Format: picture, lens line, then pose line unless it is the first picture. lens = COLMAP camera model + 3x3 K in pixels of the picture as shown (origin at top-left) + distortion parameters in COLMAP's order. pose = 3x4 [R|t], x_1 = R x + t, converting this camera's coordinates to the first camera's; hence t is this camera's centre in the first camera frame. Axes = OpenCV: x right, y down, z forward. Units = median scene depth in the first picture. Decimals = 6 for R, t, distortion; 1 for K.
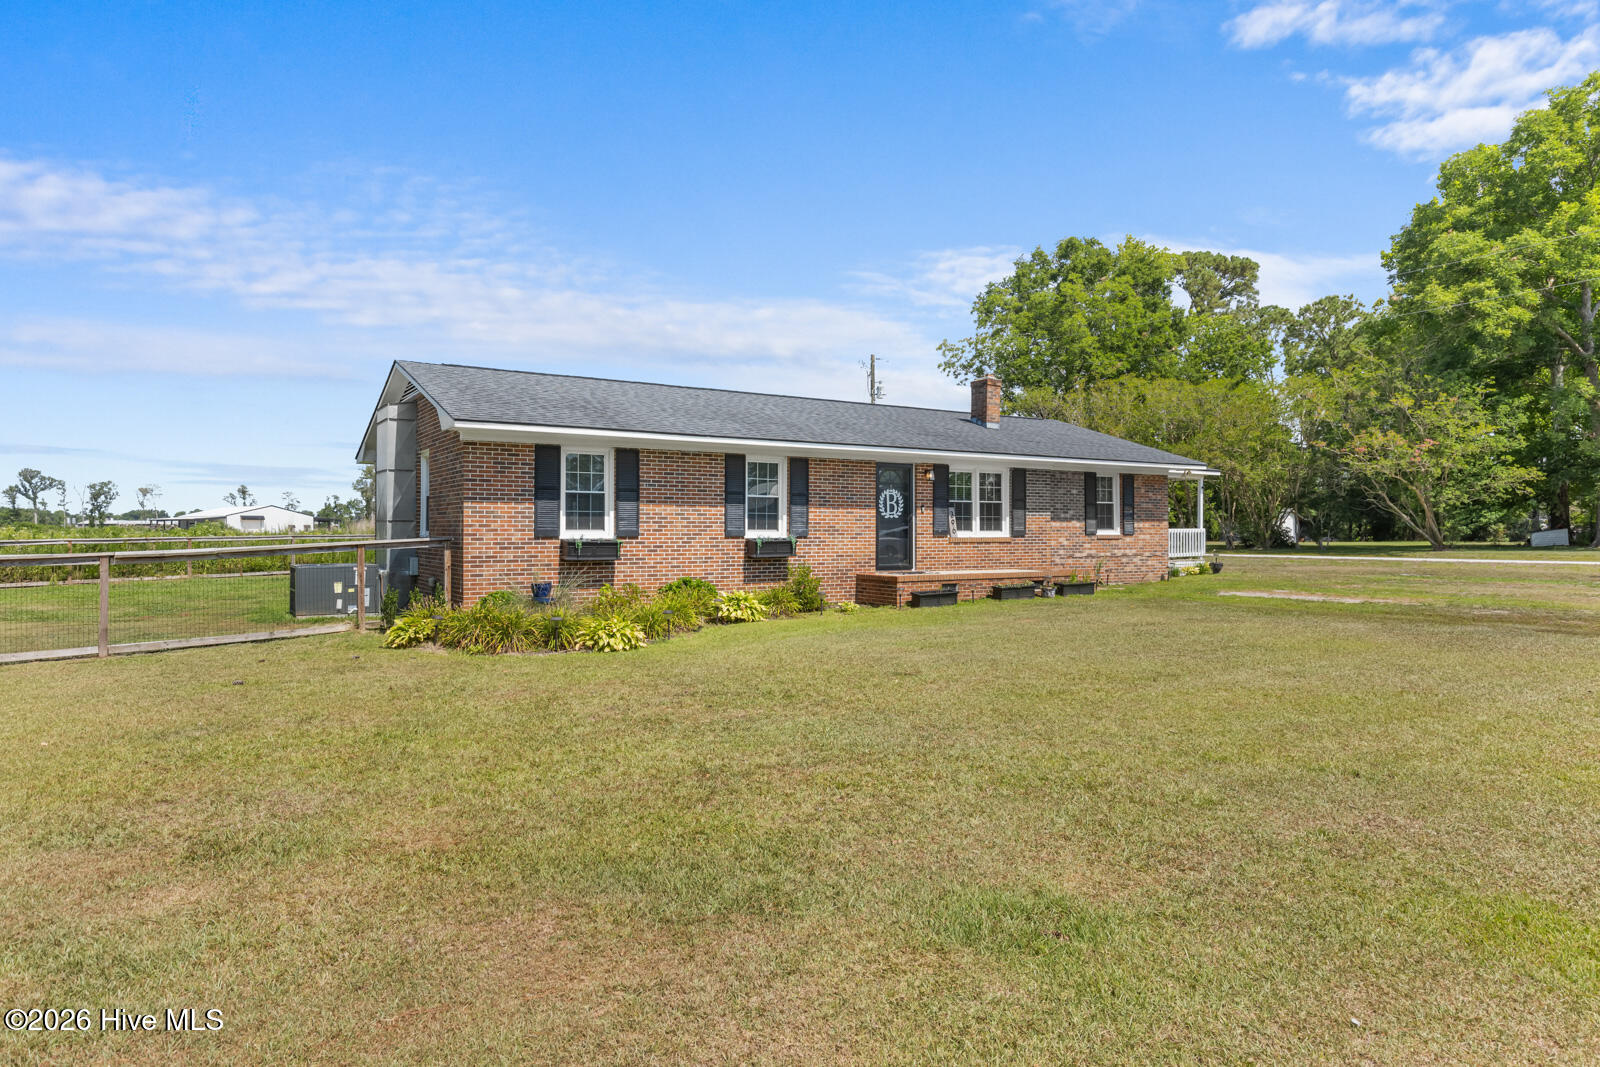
lens RADIAL K [[926.3, 0, 842.8], [0, 926.3, 525.7], [0, 0, 1]] dist [0.009551, -0.000116]
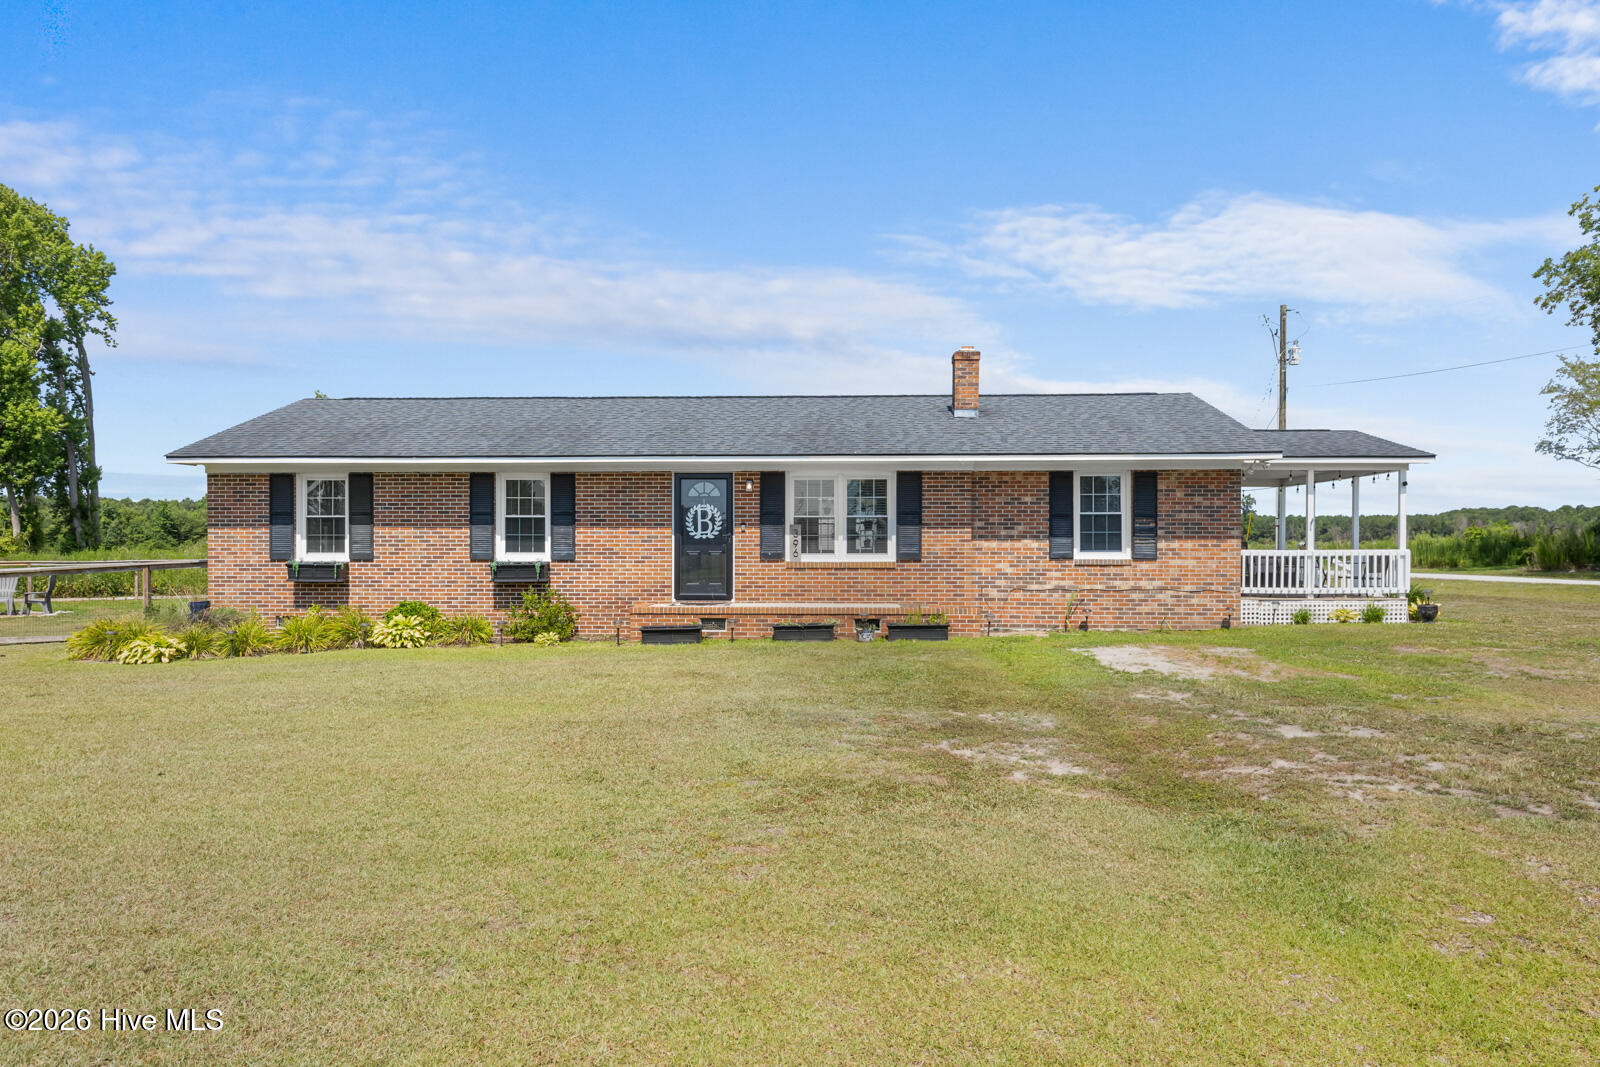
lens RADIAL K [[926.3, 0, 806.9], [0, 926.3, 544.5], [0, 0, 1]] dist [0.009551, -0.000116]
pose [[0.814662, -0.007530, -0.579887, 0.584924], [0.003409, 0.999961, -0.008195, 0.004211], [0.579926, 0.004700, 0.814655, 0.347364]]
